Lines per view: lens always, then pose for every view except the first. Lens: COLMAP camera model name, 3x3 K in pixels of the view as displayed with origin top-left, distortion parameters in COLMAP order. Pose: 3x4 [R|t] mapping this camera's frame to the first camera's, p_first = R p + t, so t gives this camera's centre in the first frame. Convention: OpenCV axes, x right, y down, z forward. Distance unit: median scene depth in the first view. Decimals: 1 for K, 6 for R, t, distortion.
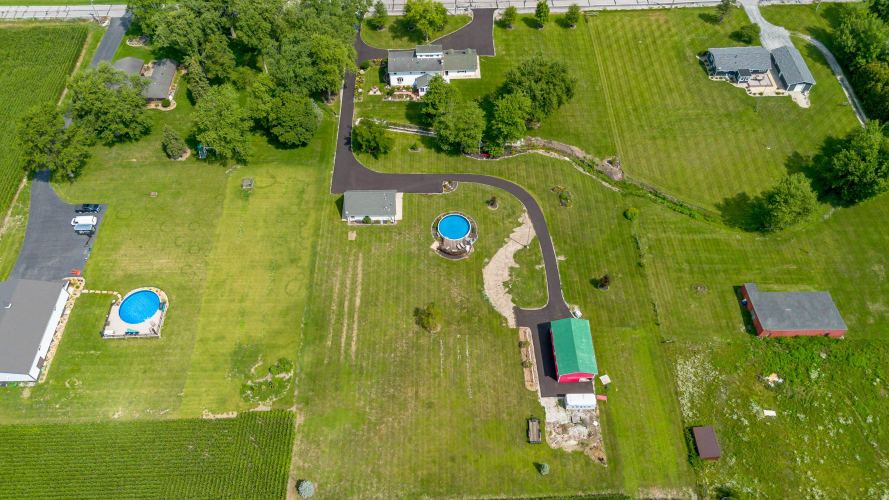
lens RADIAL K [[634.8, 0, 445.3], [0, 634.8, 250.4], [0, 0, 1]] dist [0.056713, -0.045115]
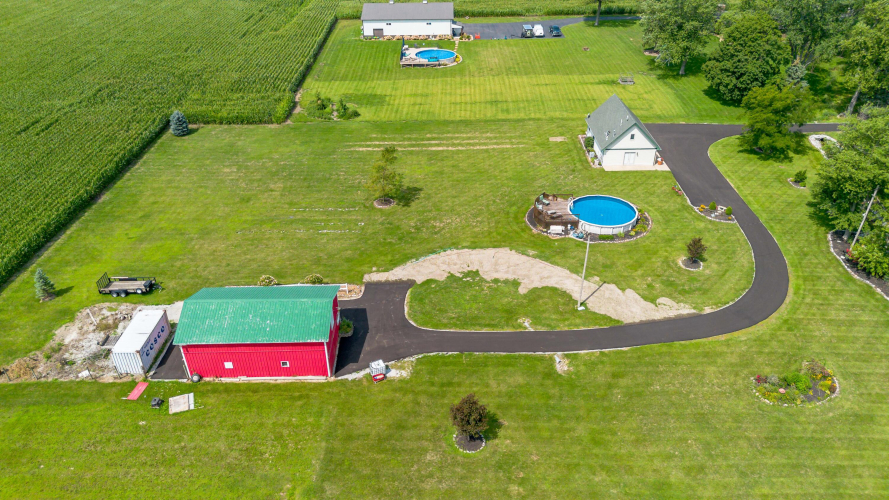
lens RADIAL K [[634.8, 0, 448.1], [0, 634.8, 249.3], [0, 0, 1]] dist [0.056713, -0.045115]
pose [[-0.015482, 0.529107, -0.848414, 0.499066], [-0.808562, 0.492538, 0.321922, -0.093637], [0.588207, 0.690979, 0.420190, 0.820202]]
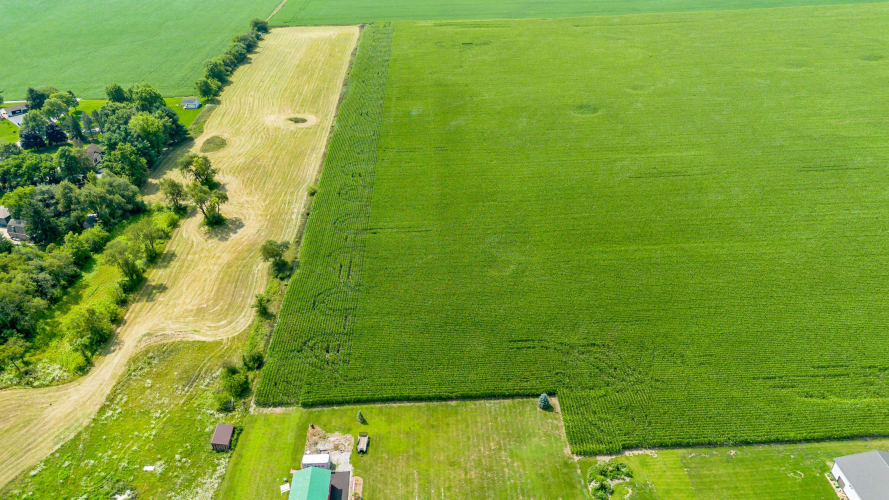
lens RADIAL K [[634.8, 0, 443.0], [0, 634.8, 249.6], [0, 0, 1]] dist [0.056713, -0.045115]
pose [[-0.999548, 0.029796, 0.003916, -0.020693], [0.005451, 0.051616, 0.998652, -0.811307], [0.029553, 0.998222, -0.051755, 0.637204]]
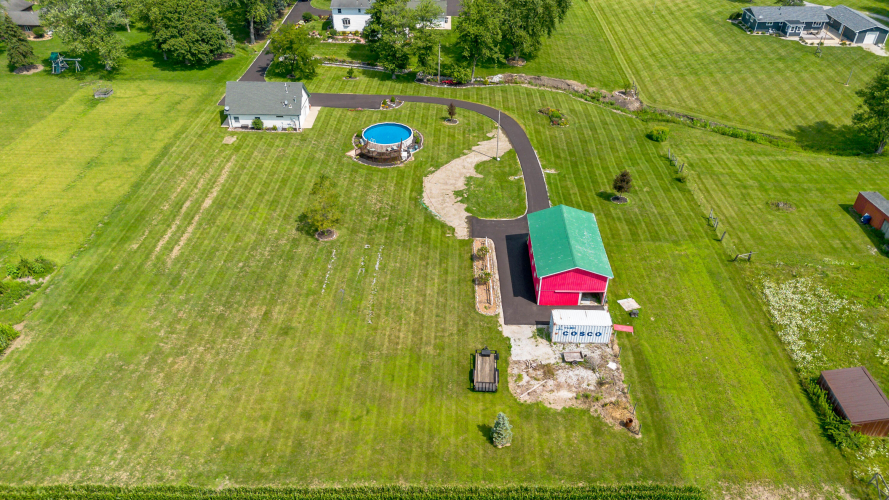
lens RADIAL K [[634.8, 0, 446.2], [0, 634.8, 252.5], [0, 0, 1]] dist [0.056713, -0.045115]
pose [[0.999054, 0.031515, -0.029953, 0.108715], [-0.039422, 0.947161, -0.318328, 0.316347], [0.018338, 0.319207, 0.947507, 0.460620]]
